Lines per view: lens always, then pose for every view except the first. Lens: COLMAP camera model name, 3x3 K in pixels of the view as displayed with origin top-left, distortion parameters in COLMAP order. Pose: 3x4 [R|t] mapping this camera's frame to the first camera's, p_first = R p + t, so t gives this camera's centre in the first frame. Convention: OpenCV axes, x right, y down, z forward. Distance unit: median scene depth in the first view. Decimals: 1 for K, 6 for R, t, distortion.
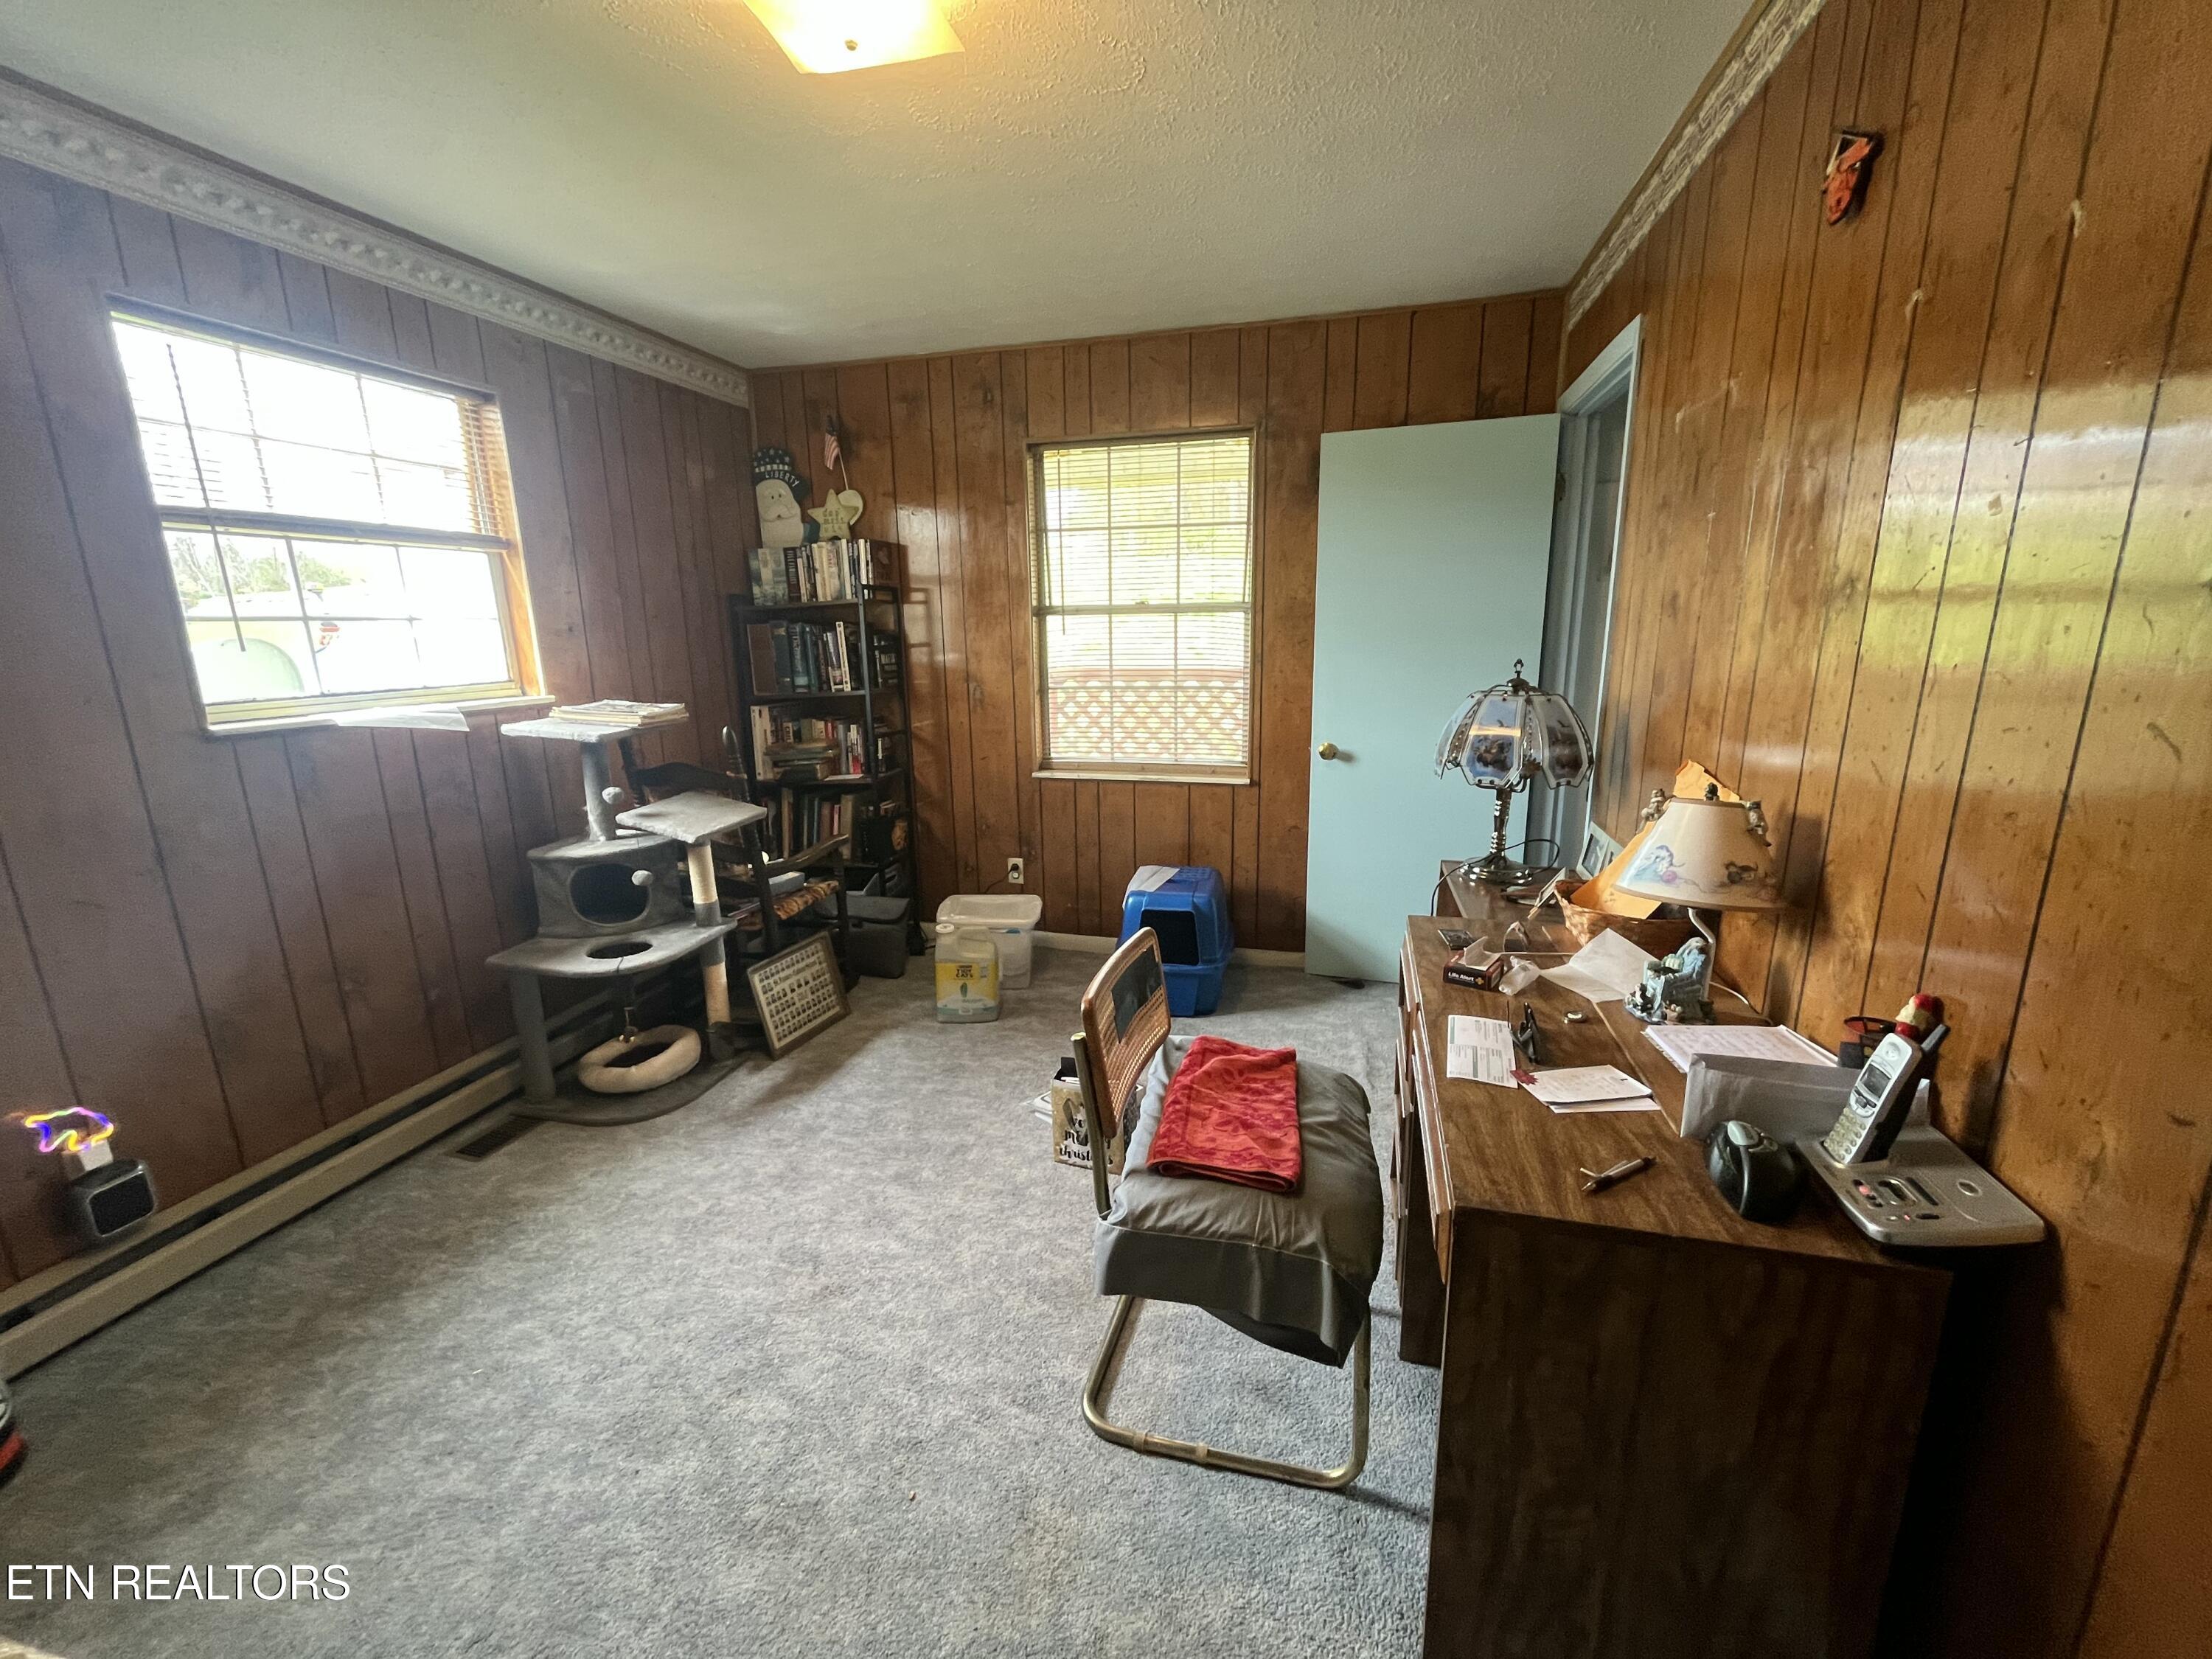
lens RADIAL K [[895.9, 0, 1103.8], [0, 895.9, 829.1], [0, 0, 1]] dist [-0.002876, -0.000331]
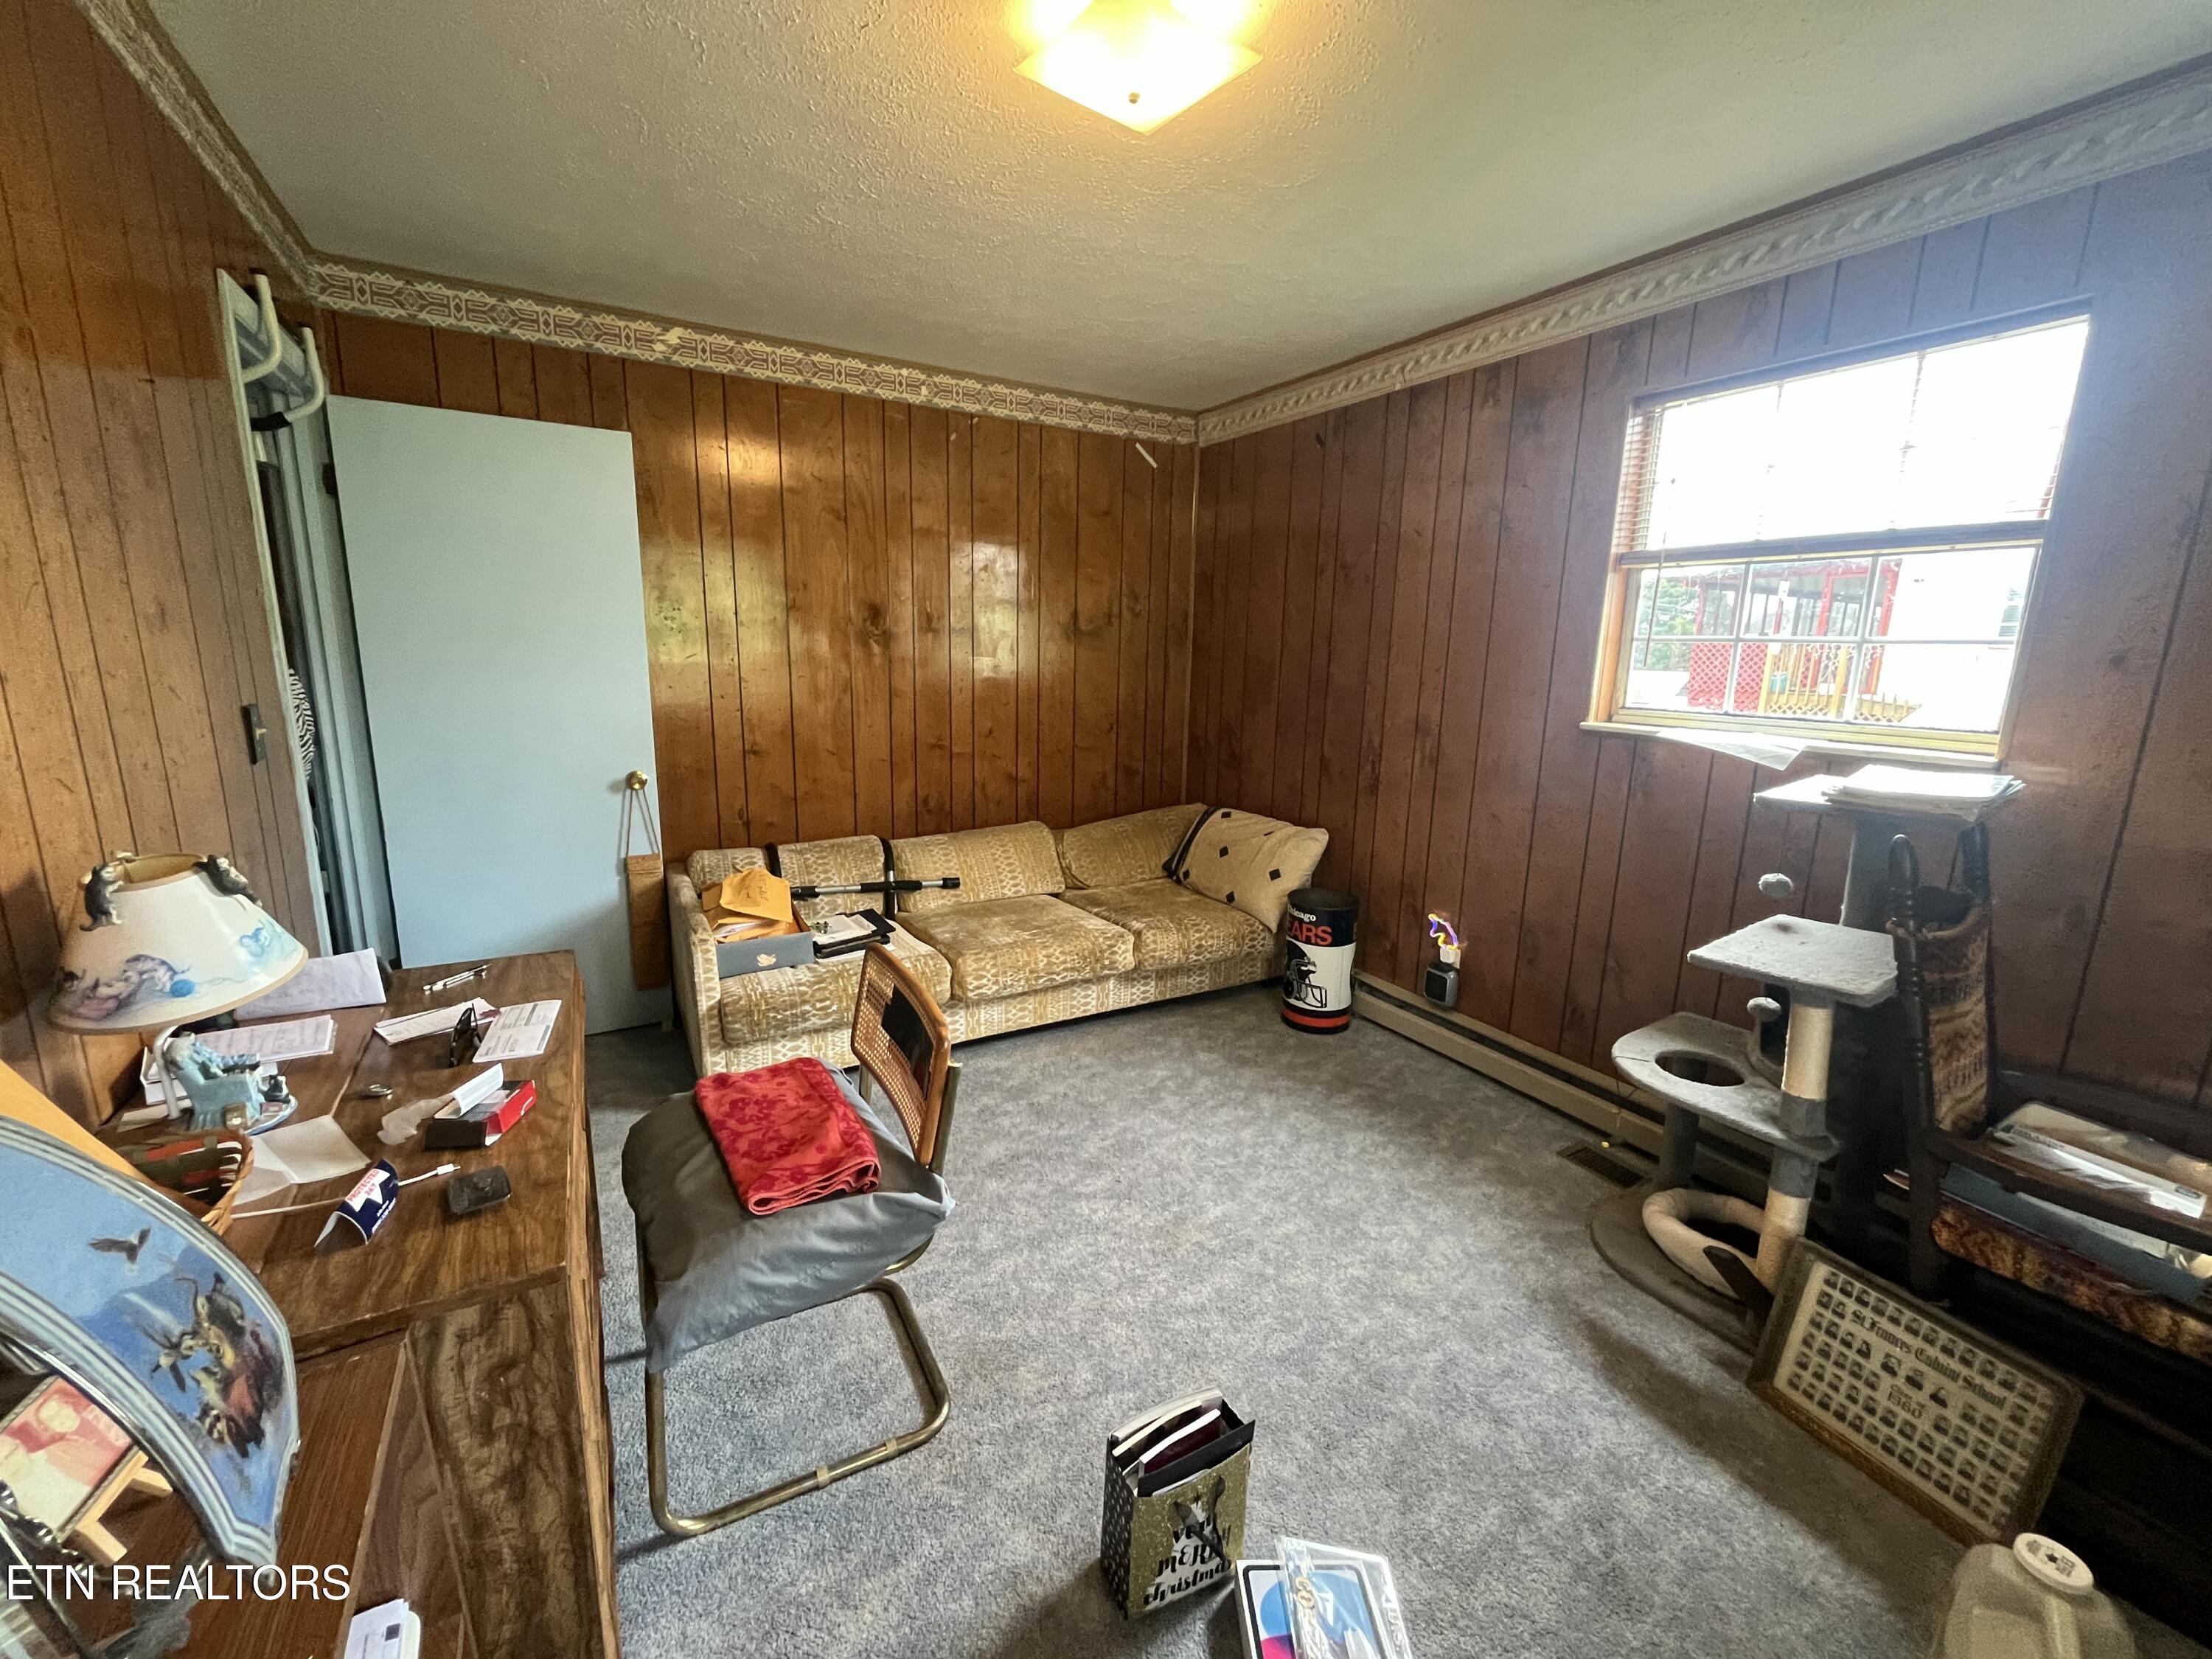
lens RADIAL K [[895.9, 0, 1102.9], [0, 895.9, 830.0], [0, 0, 1]] dist [-0.002876, -0.000331]
pose [[-0.703688, 0.145474, -0.695457, 0.323707], [-0.168998, 0.916455, 0.362699, -0.245605], [0.690118, 0.372758, -0.620313, 1.041787]]
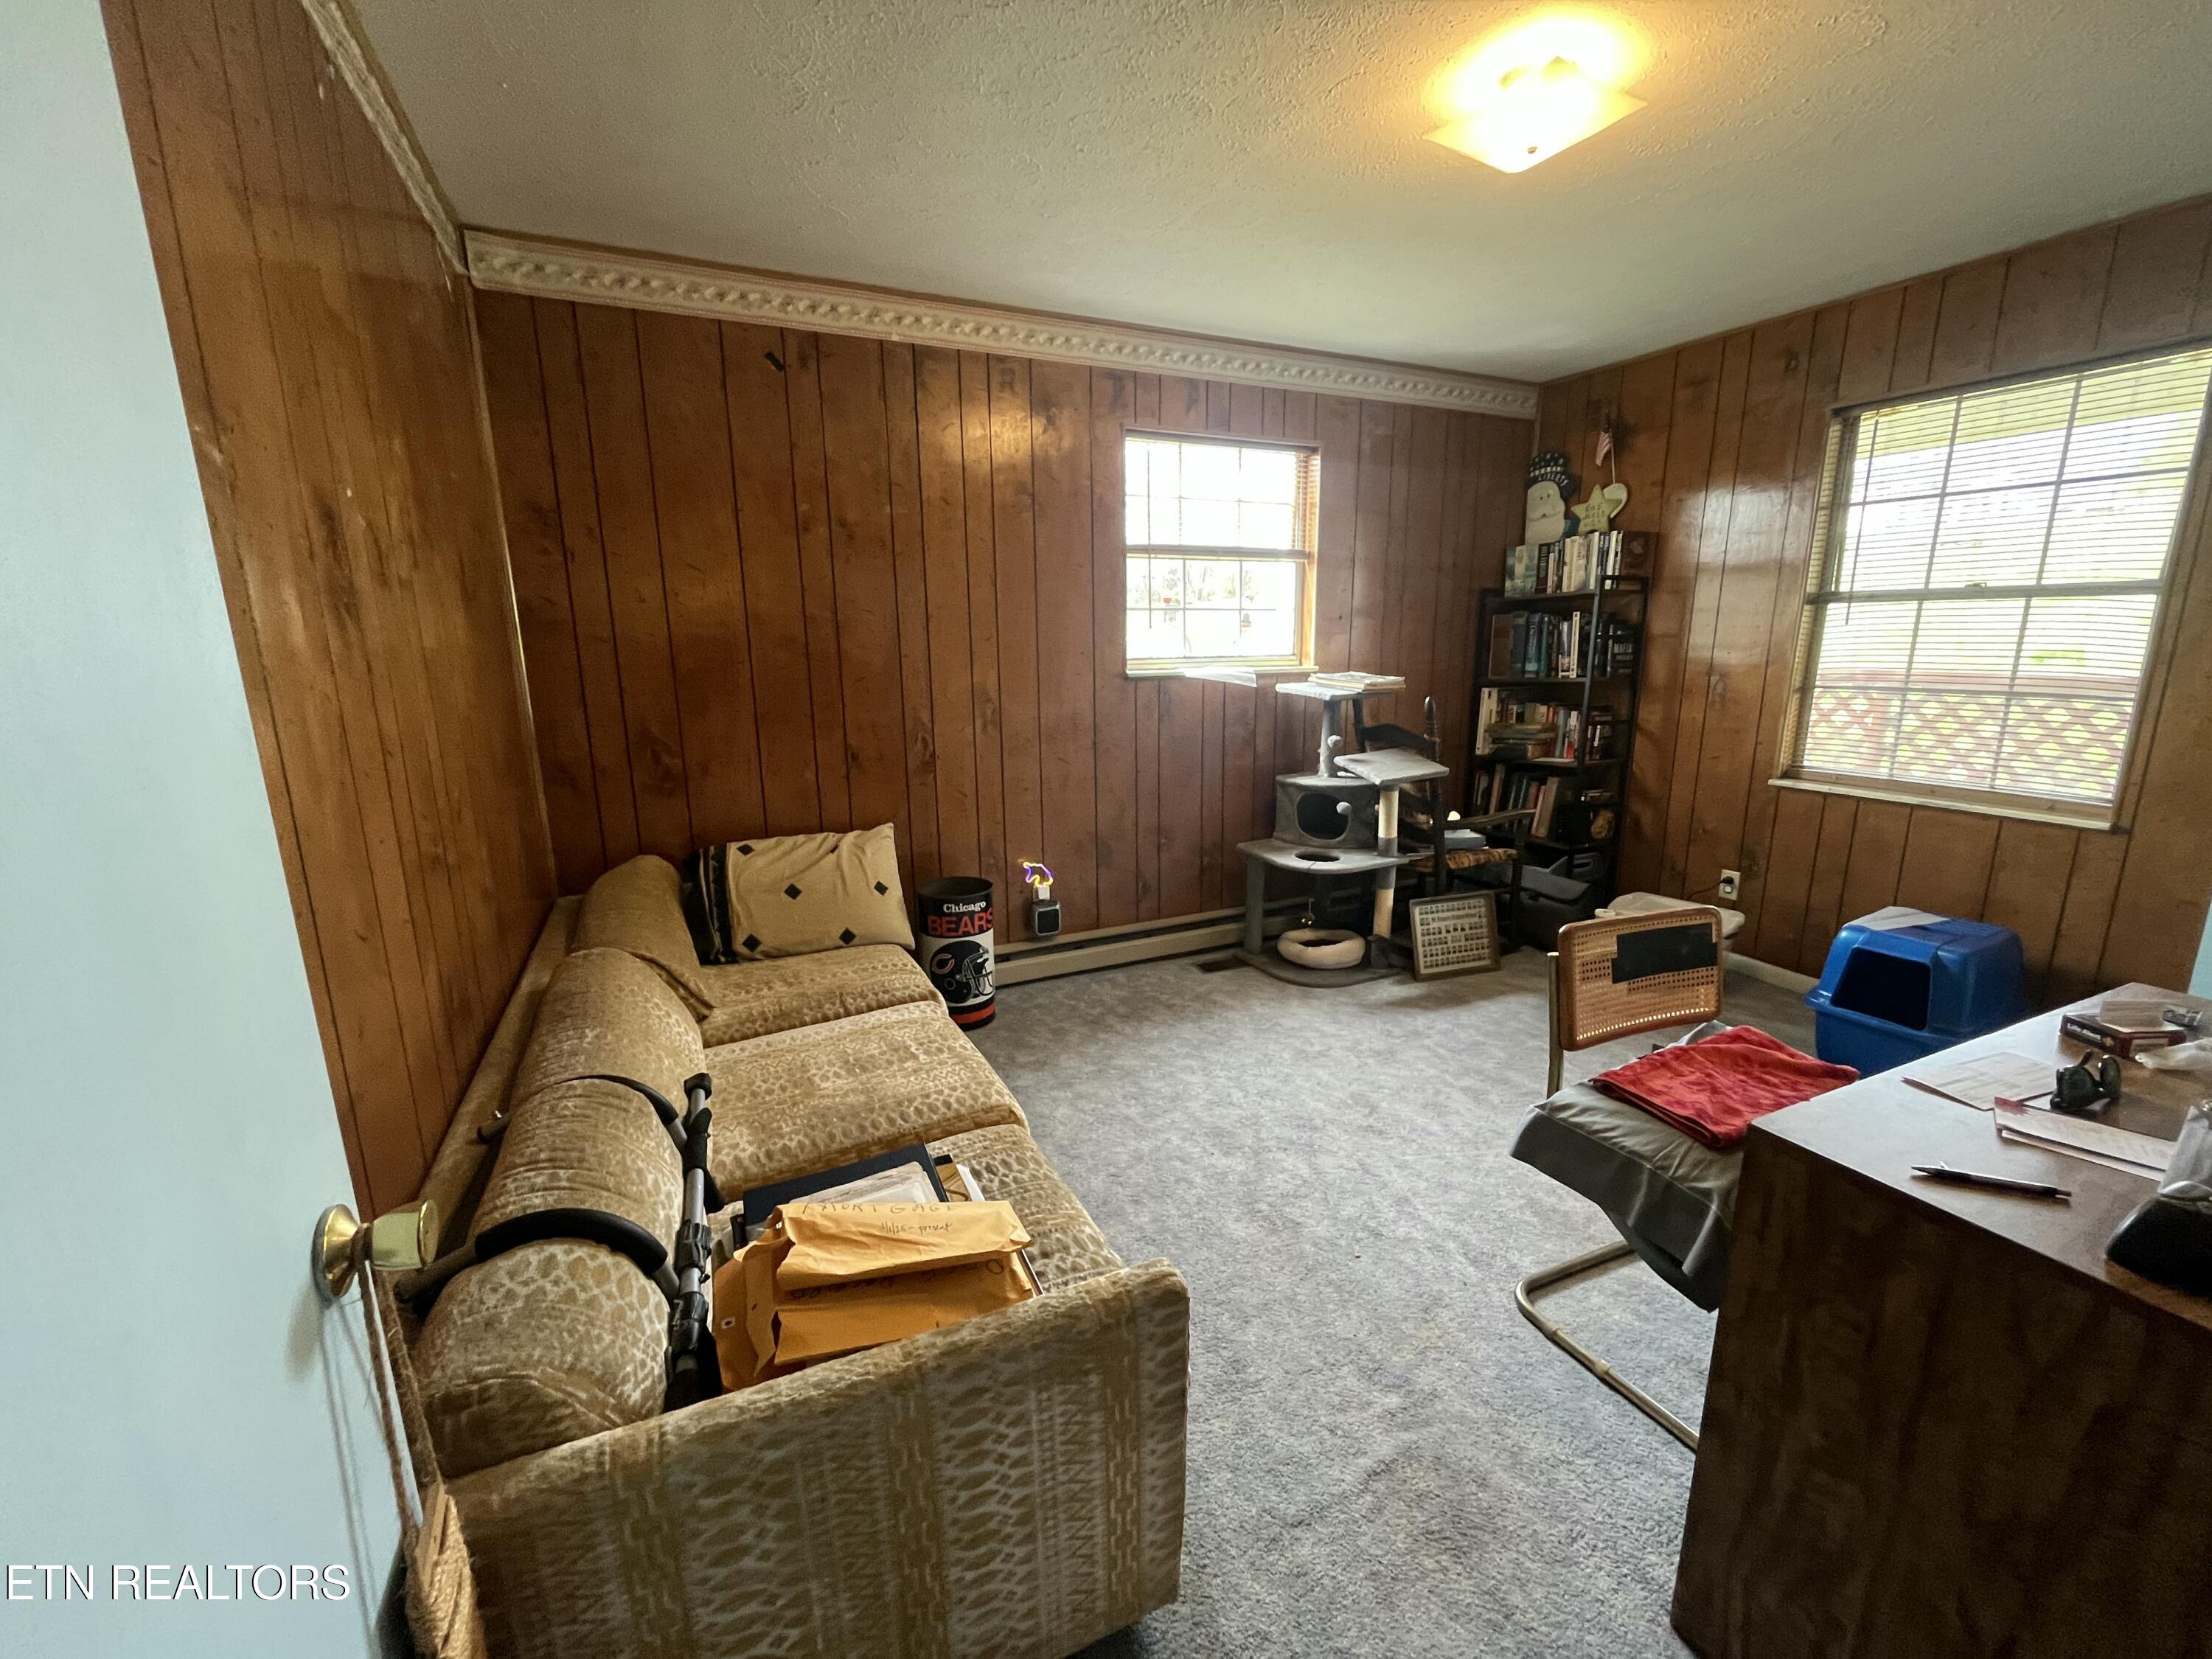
lens RADIAL K [[895.9, 0, 1102.1], [0, 895.9, 828.9], [0, 0, 1]] dist [-0.002876, -0.000331]
pose [[0.644649, 0.171766, -0.744932, 0.235352], [-0.171827, 0.982054, 0.077747, 0.044285], [0.744918, 0.077880, 0.662594, -0.122720]]
